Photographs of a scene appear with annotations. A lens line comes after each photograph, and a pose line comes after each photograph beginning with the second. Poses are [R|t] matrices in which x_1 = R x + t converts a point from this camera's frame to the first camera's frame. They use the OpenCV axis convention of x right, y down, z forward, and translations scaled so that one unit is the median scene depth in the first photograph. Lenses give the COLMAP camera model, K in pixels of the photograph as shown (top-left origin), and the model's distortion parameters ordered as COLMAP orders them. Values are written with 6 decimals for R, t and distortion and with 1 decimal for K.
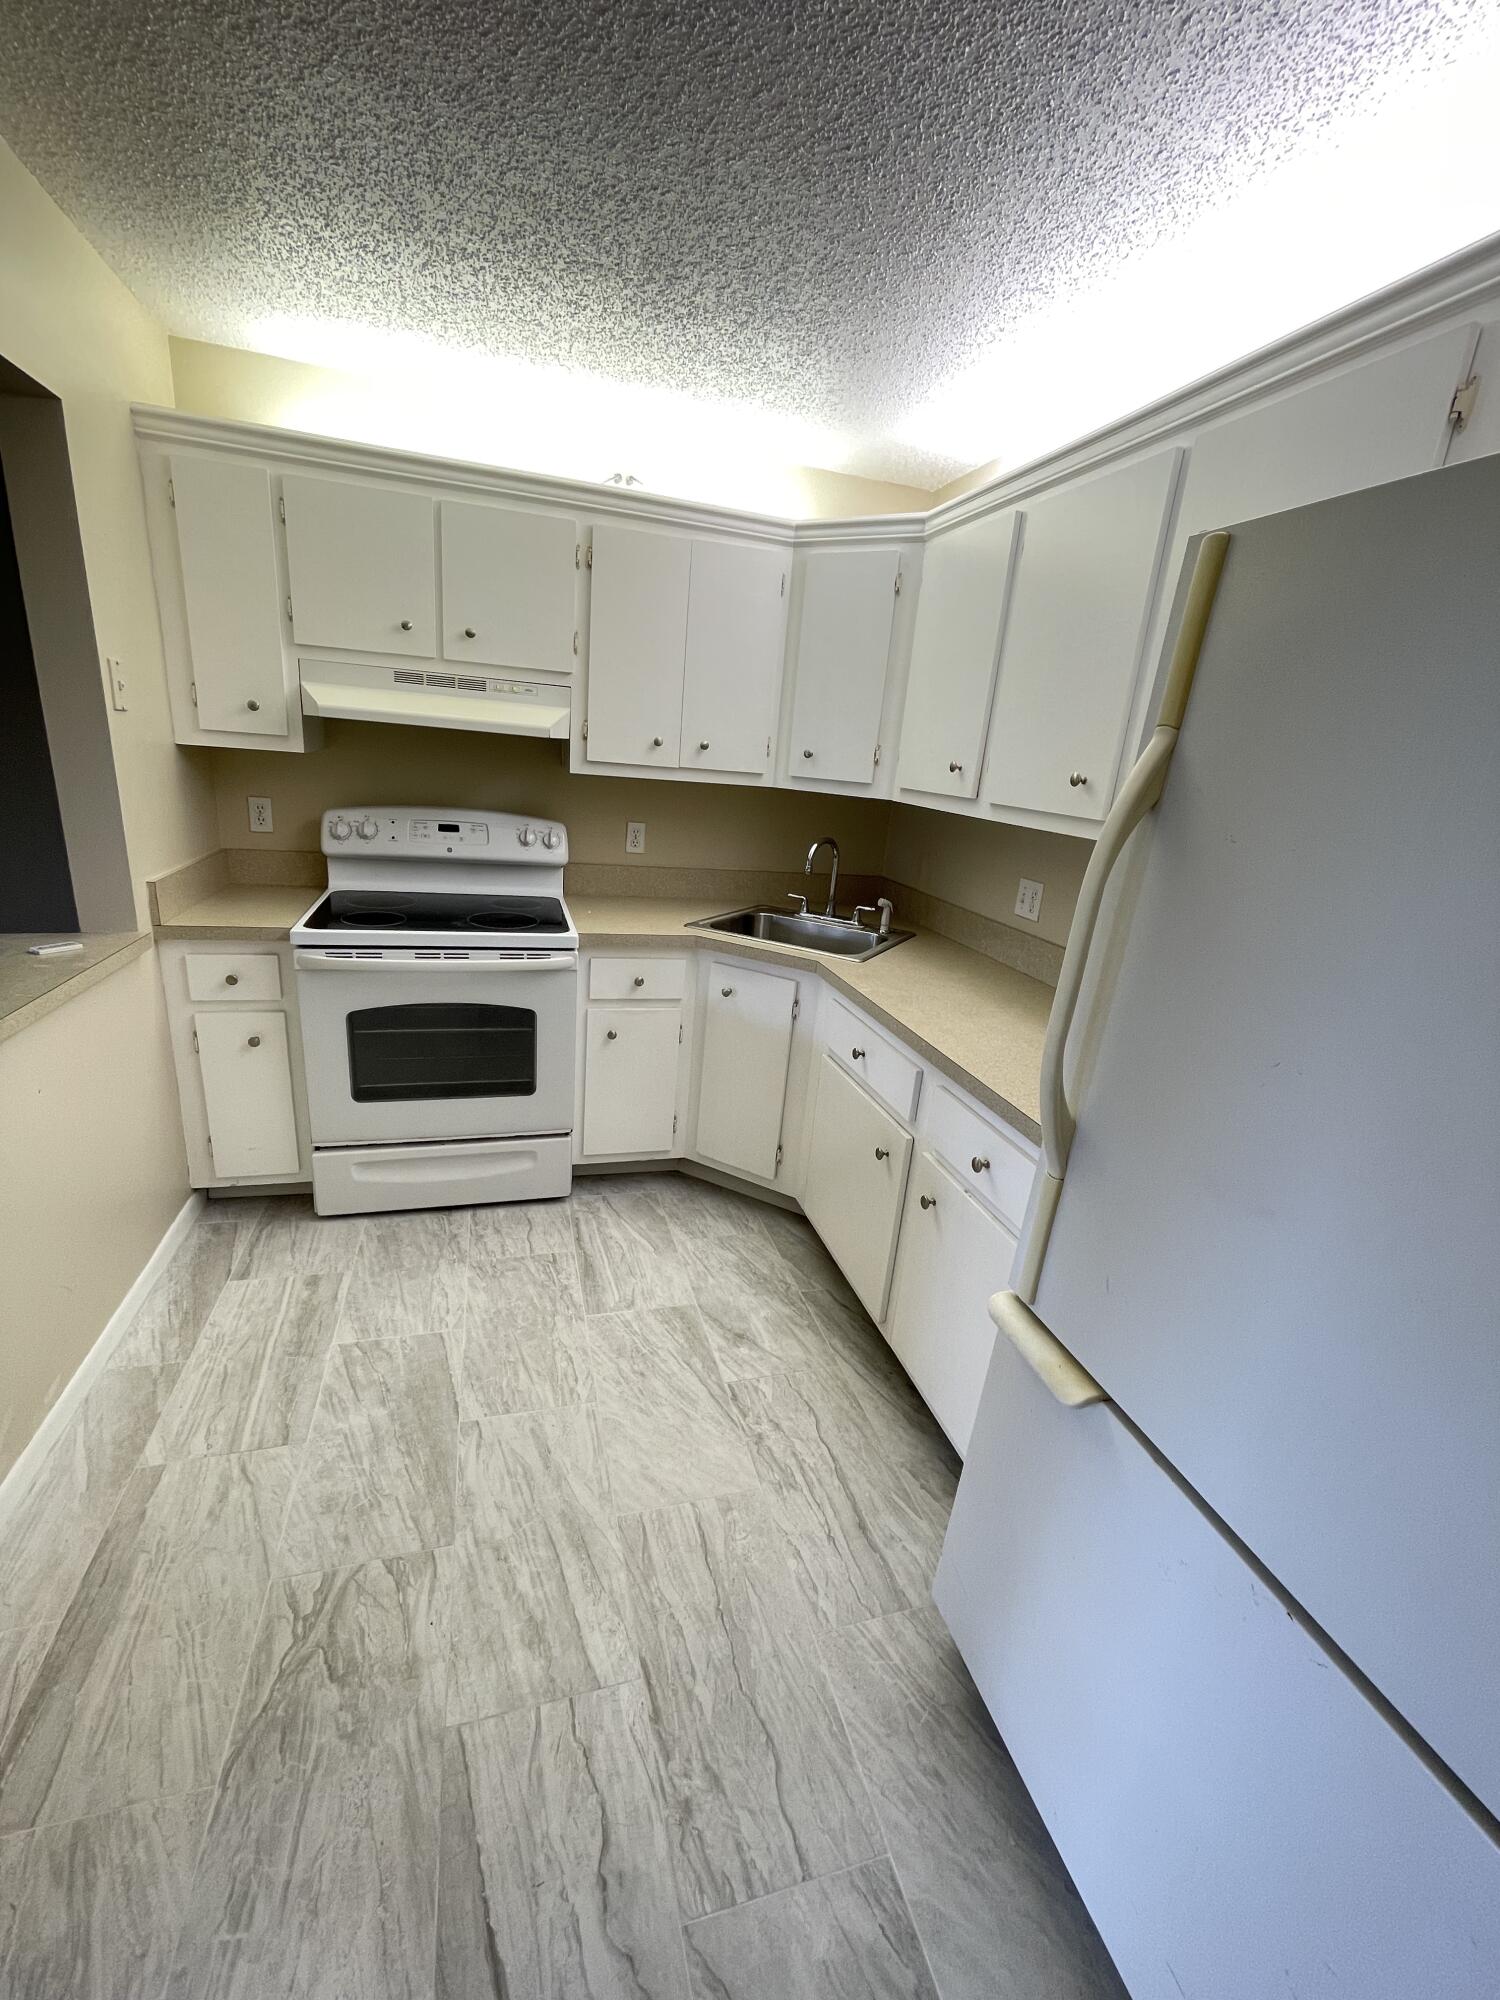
lens RADIAL K [[805.8, 0, 749.3], [0, 805.8, 1003.3], [0, 0, 1]] dist [-0.011641, -0.000448]
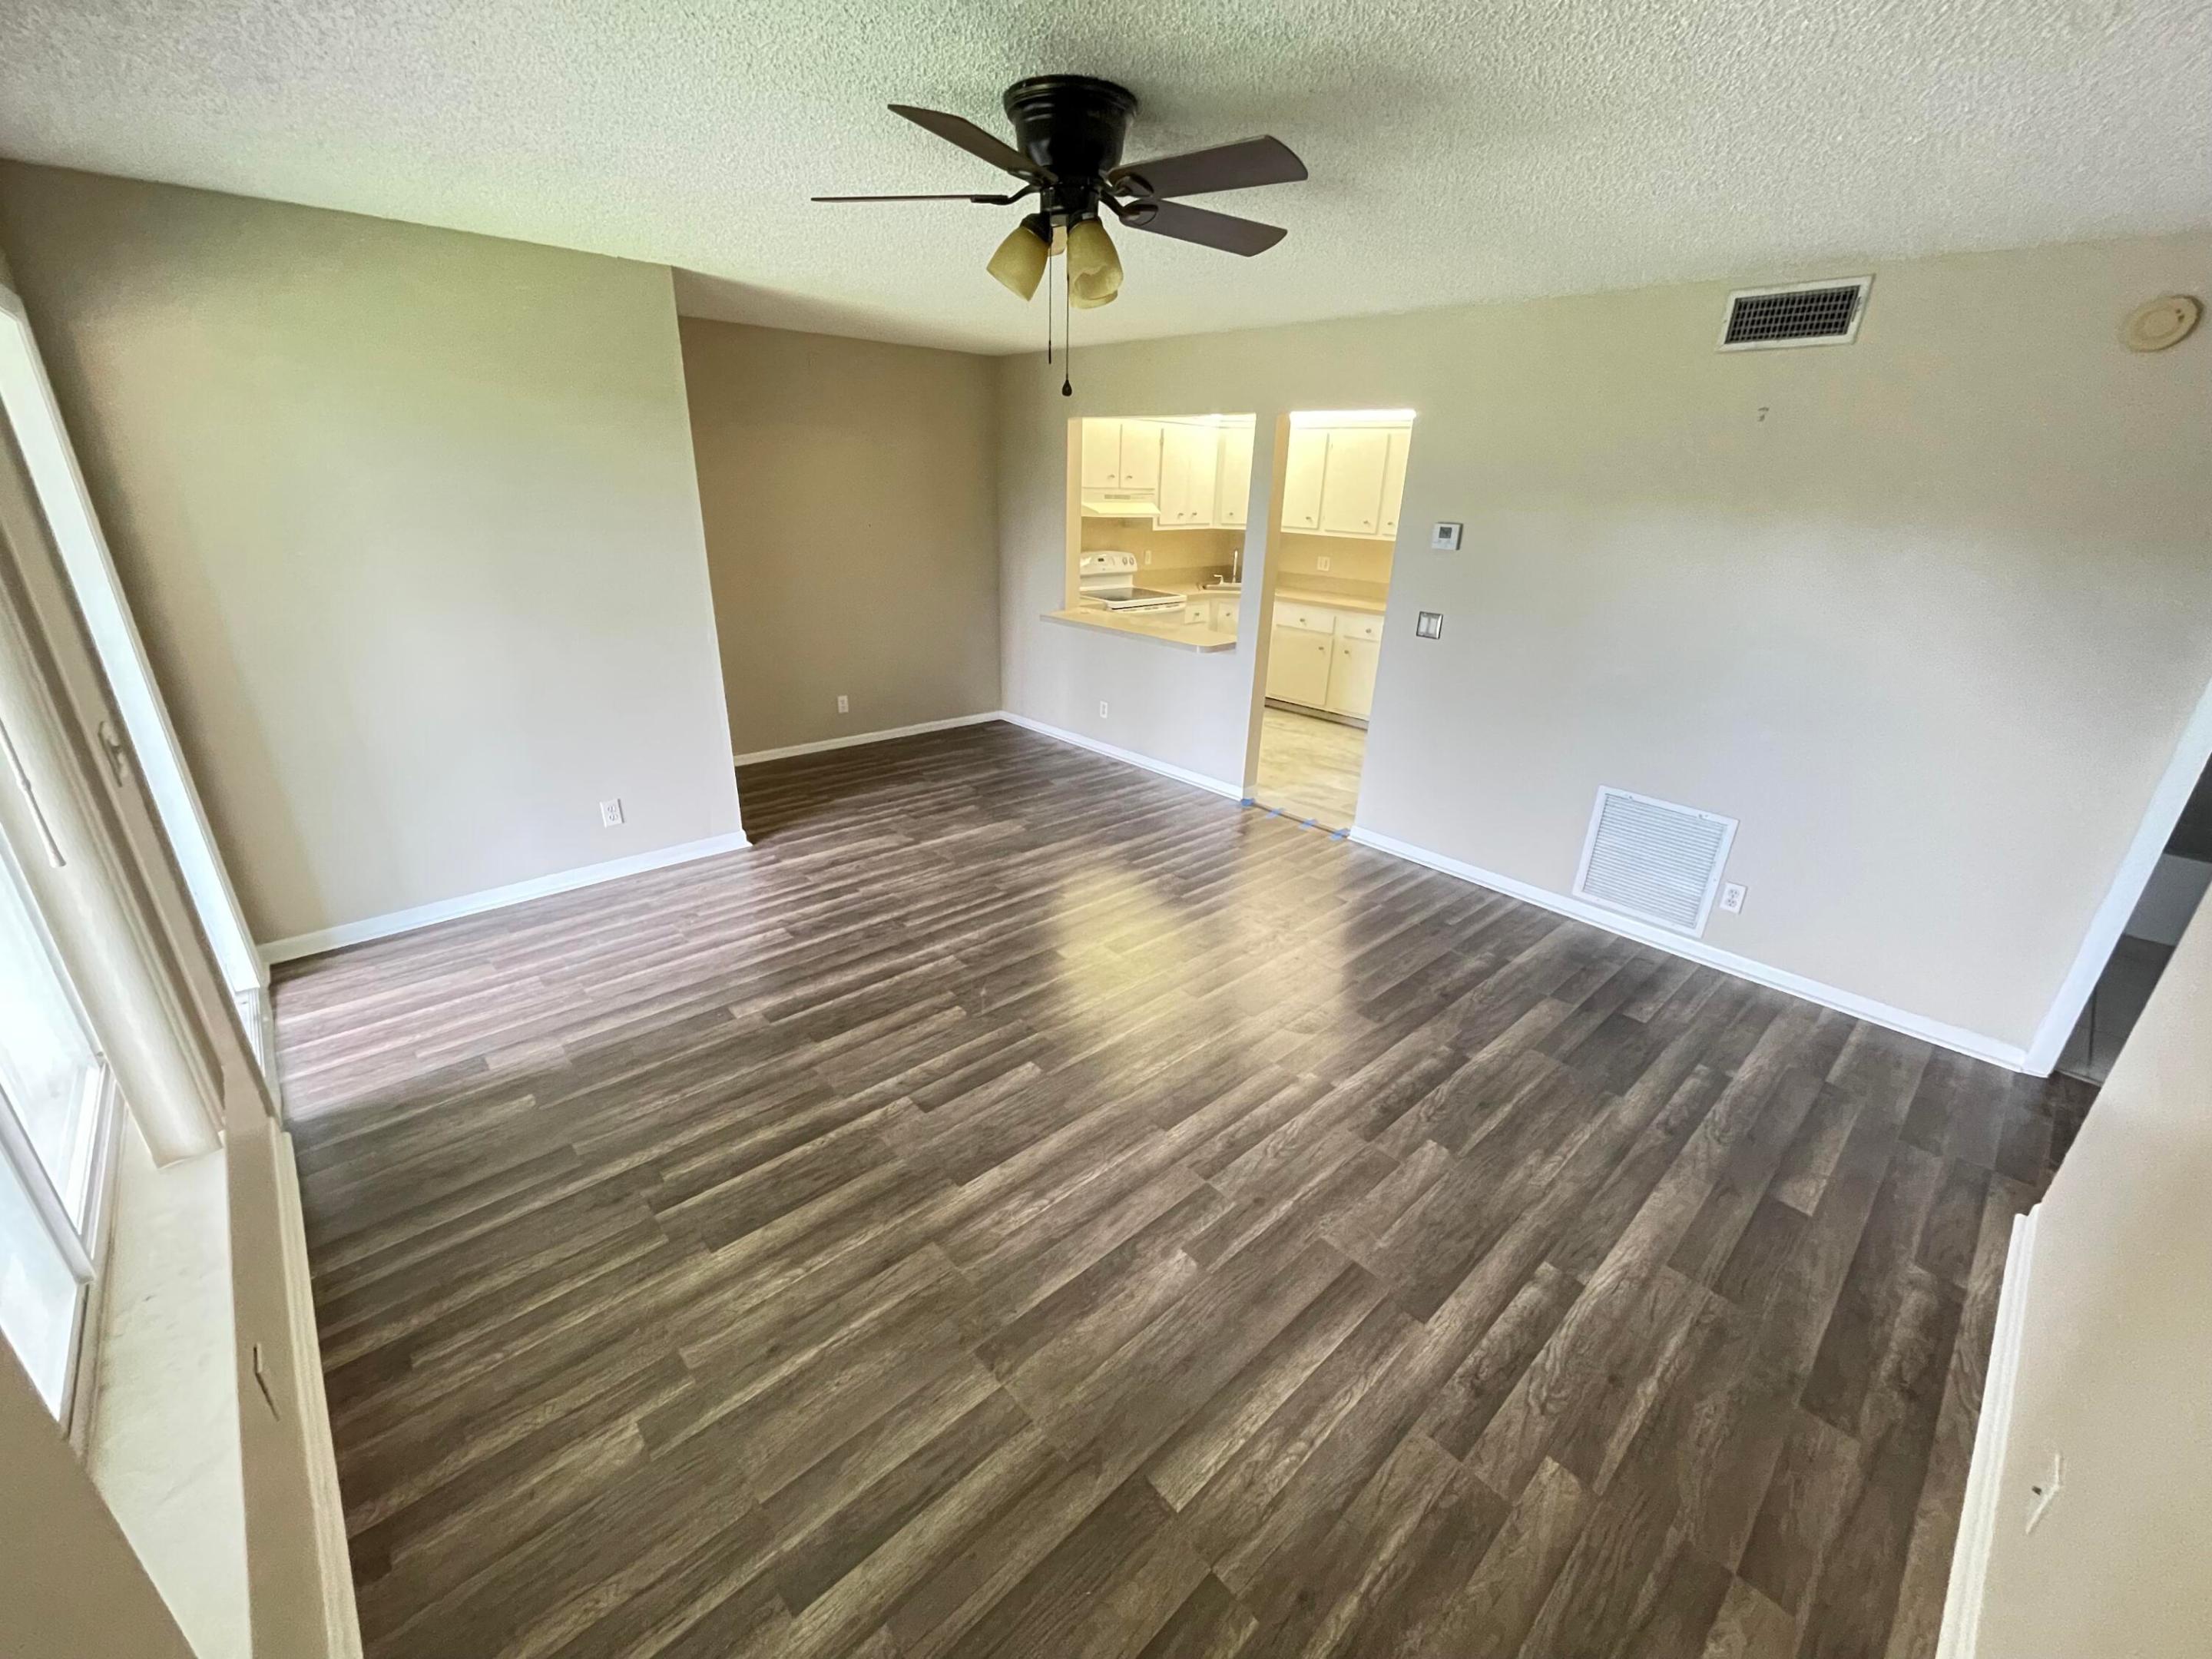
lens RADIAL K [[899.2, 0, 1109.5], [0, 899.2, 833.3], [0, 0, 1]] dist [-0.001714, -0.000185]
pose [[0.894528, -0.218459, 0.389994, -1.679437], [0.177575, 0.974317, 0.138470, 0.208189], [-0.410227, -0.054612, 0.910347, -1.514715]]
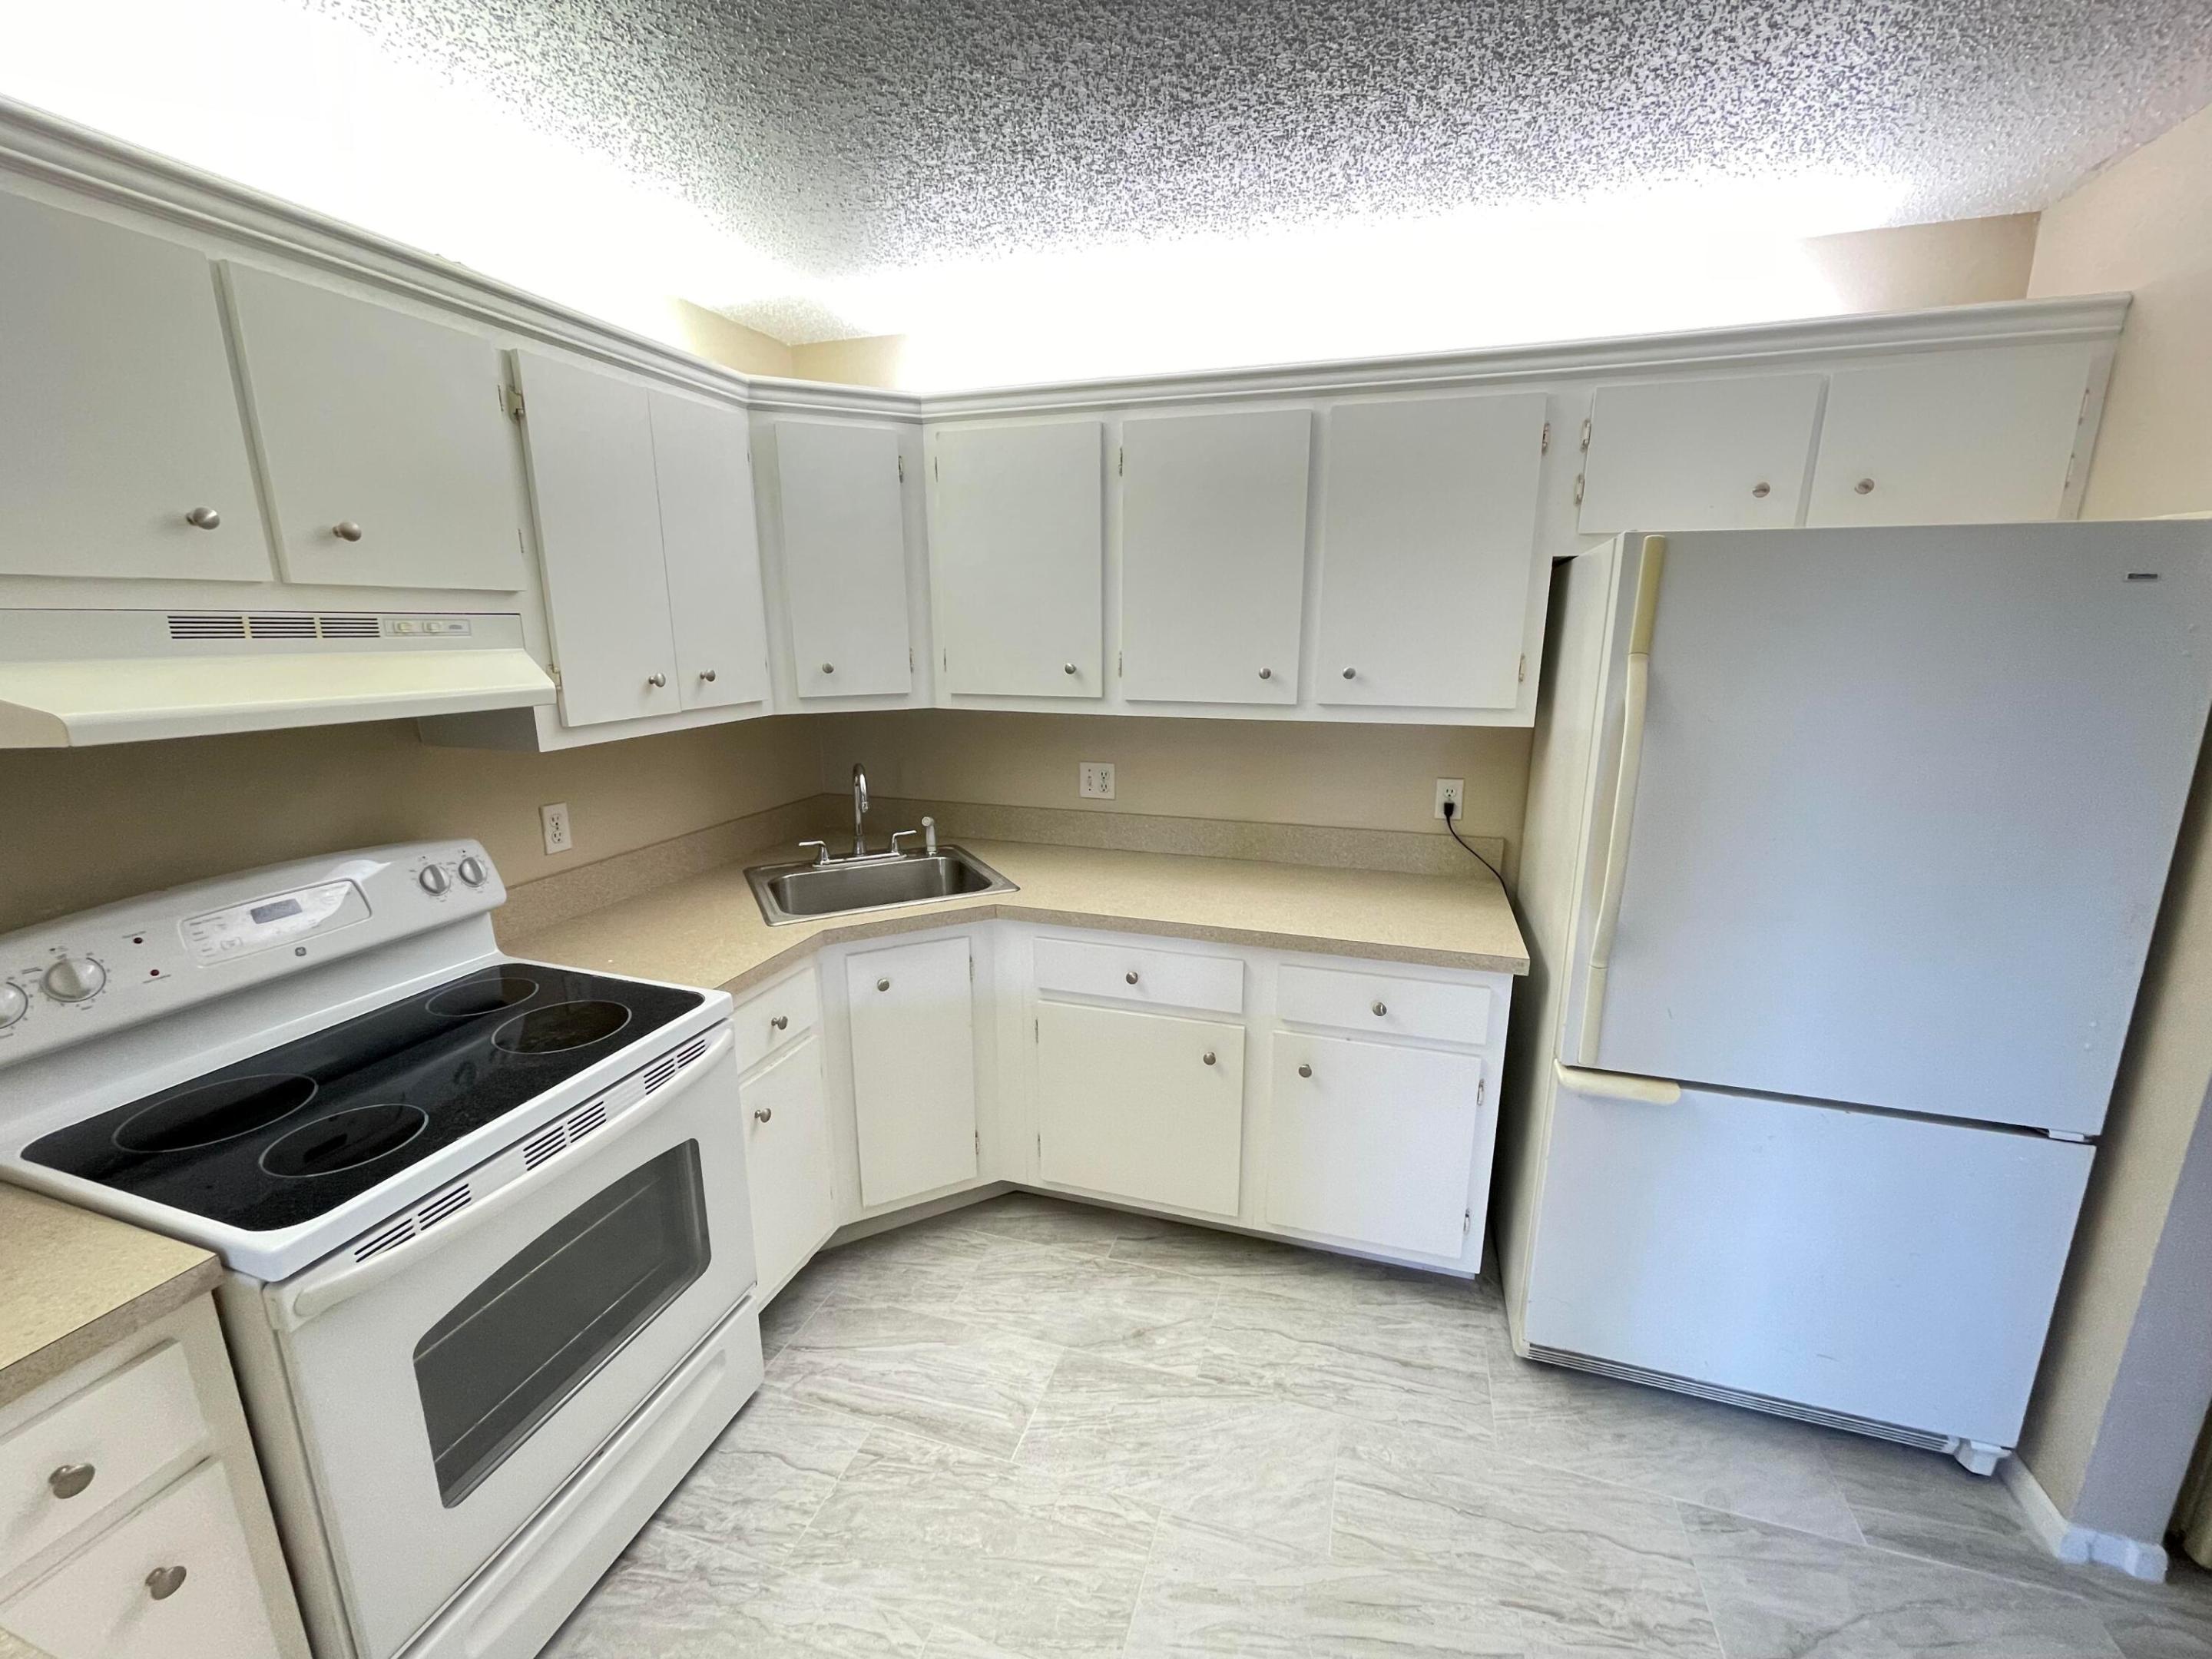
lens RADIAL K [[898.2, 0, 1110.2], [0, 898.2, 830.0], [0, 0, 1]] dist [-0.003718, 0.000425]
pose [[0.558305, -0.270963, 0.784139, -0.560434], [0.294187, 0.948403, 0.118265, -0.199459], [-0.775725, 0.164655, 0.609212, 0.296567]]
